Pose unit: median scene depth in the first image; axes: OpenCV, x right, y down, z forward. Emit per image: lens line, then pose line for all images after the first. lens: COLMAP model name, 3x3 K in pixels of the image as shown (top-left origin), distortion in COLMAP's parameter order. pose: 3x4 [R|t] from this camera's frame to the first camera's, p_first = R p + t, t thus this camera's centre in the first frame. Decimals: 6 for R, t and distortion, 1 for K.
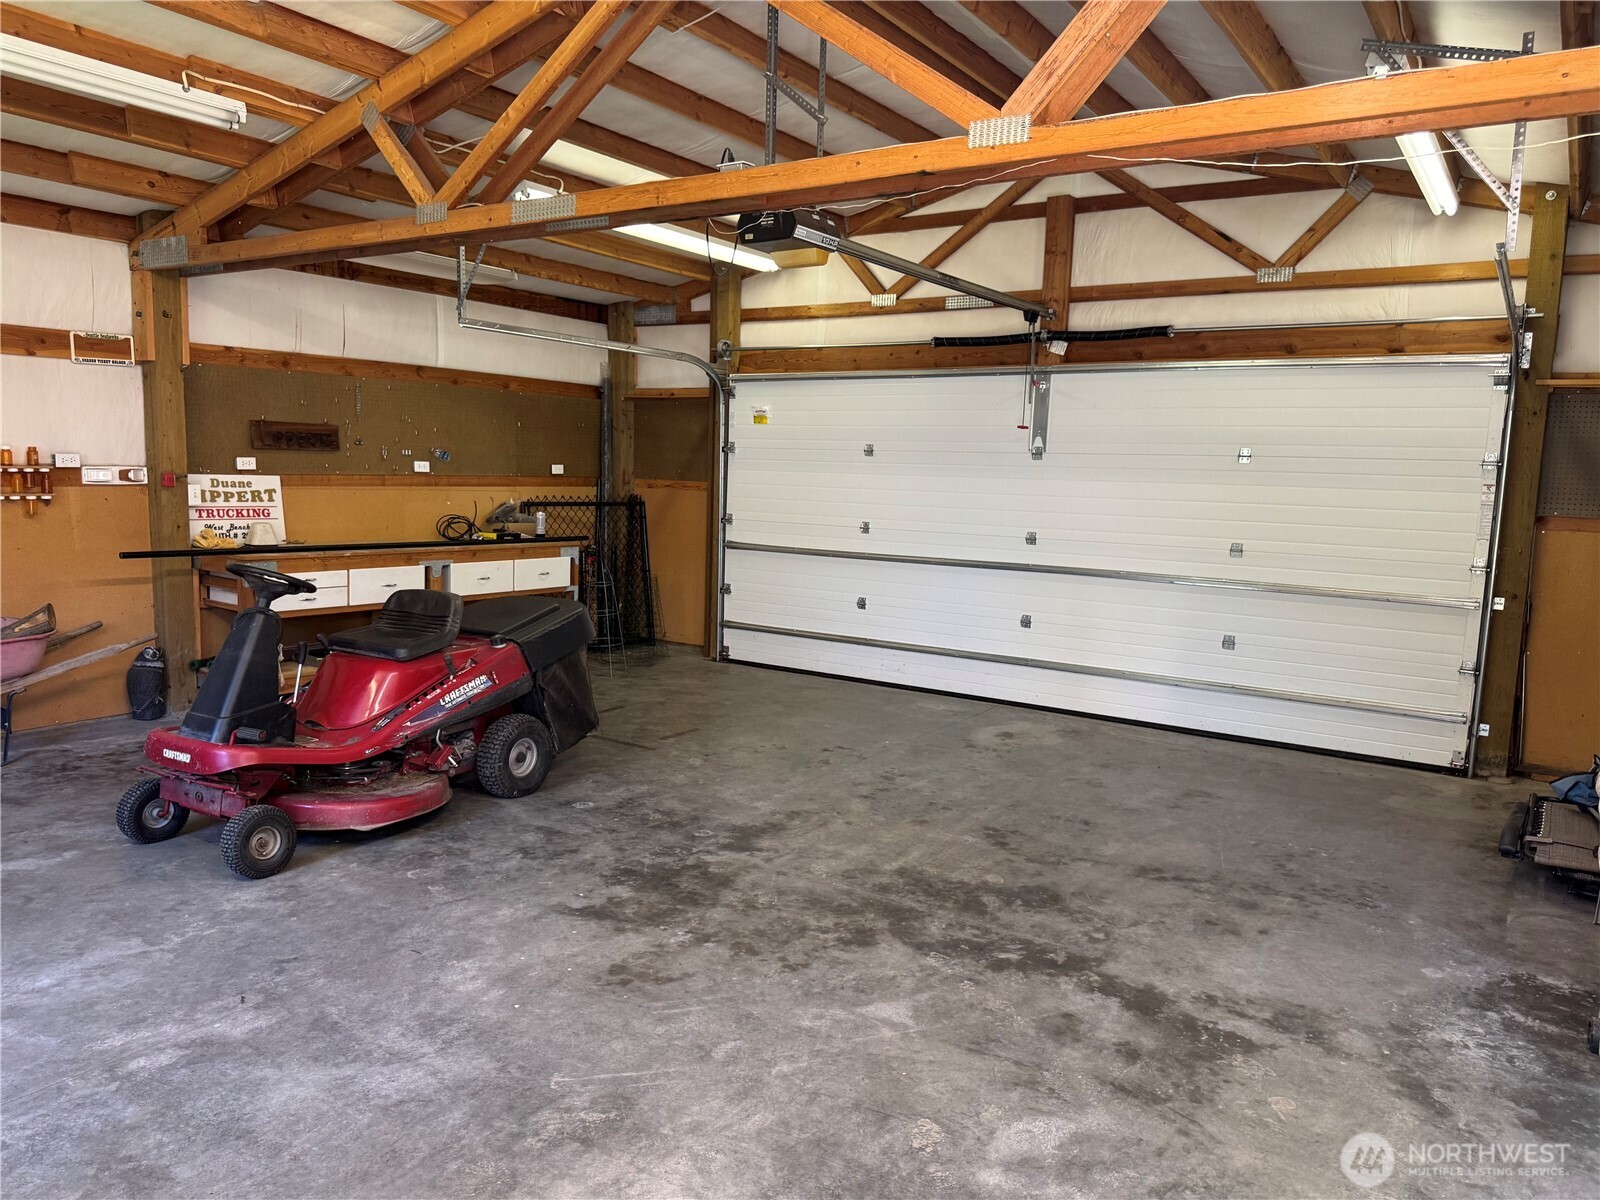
lens RADIAL K [[1142.9, 0, 814.4], [0, 1142.9, 599.7], [0, 0, 1]] dist [0.071583, -0.083891]
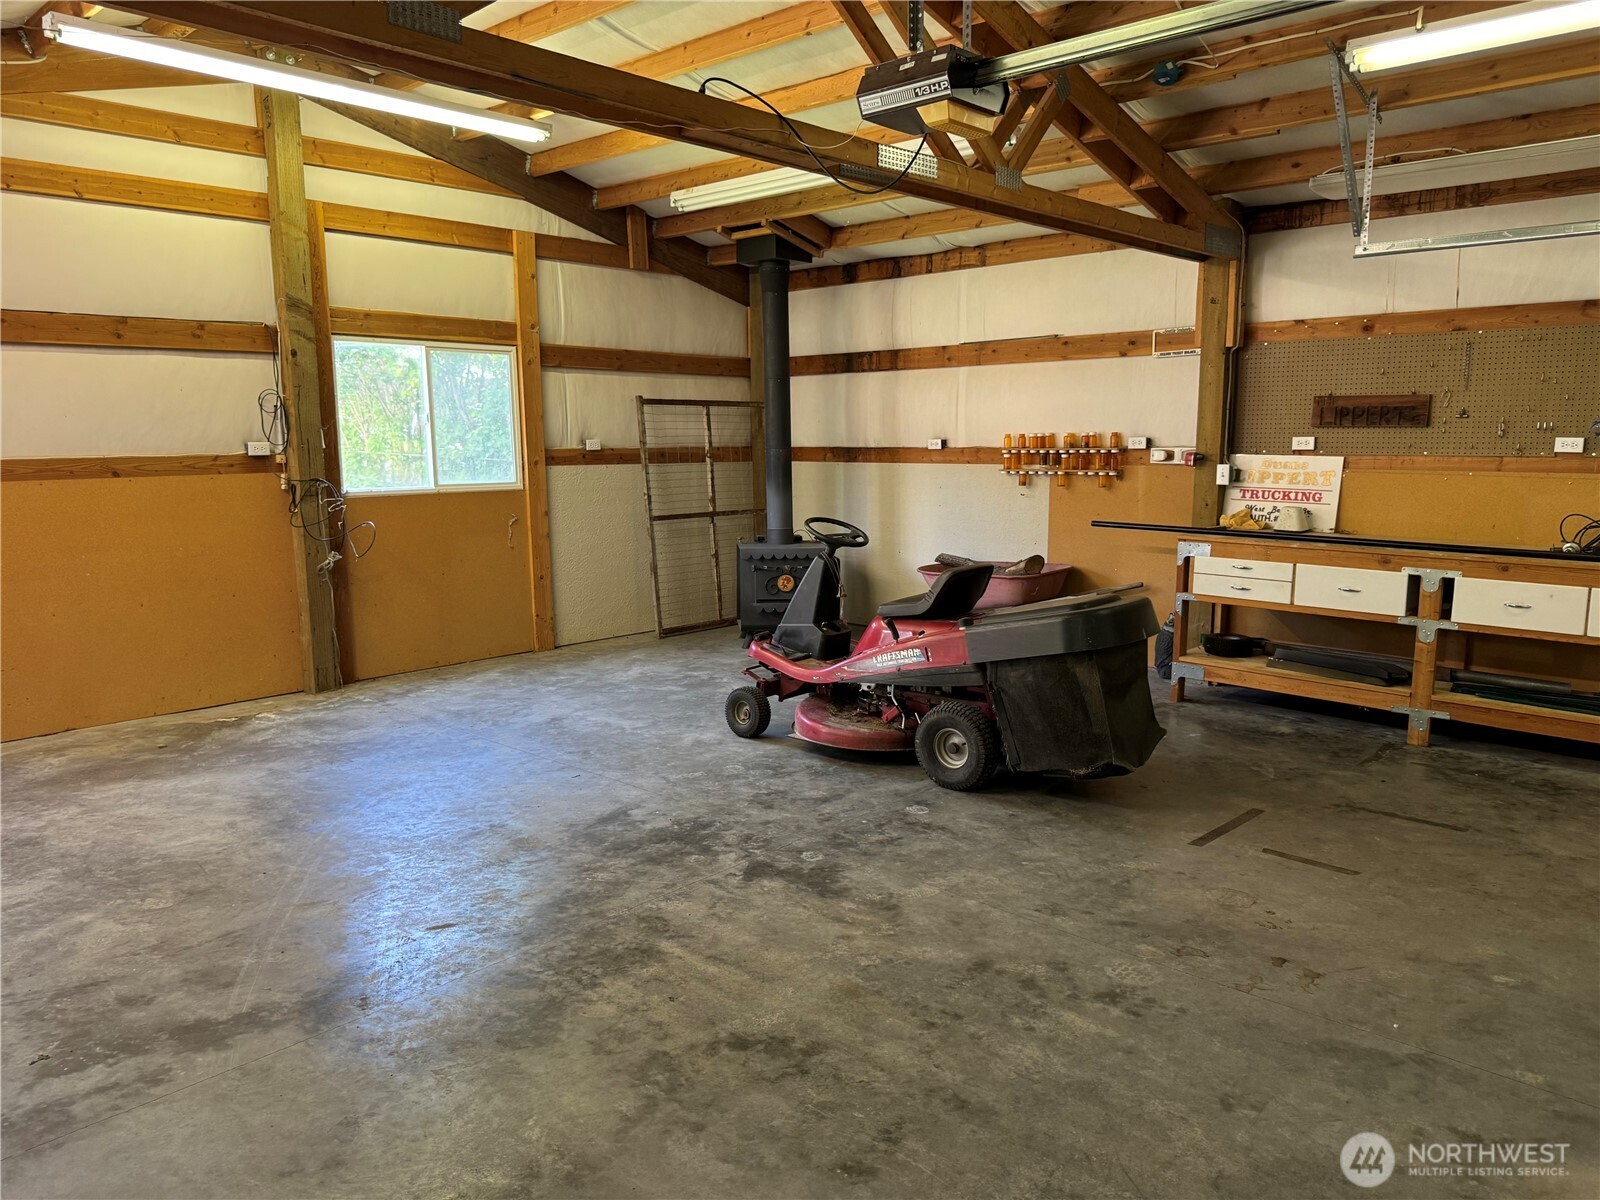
lens RADIAL K [[1142.9, 0, 806.1], [0, 1142.9, 602.5], [0, 0, 1]] dist [0.071583, -0.083891]
pose [[-0.180842, 0.121953, -0.975922, 0.702350], [-0.118343, 0.982375, 0.144688, -0.107745], [0.976366, 0.141659, -0.163222, 1.063660]]
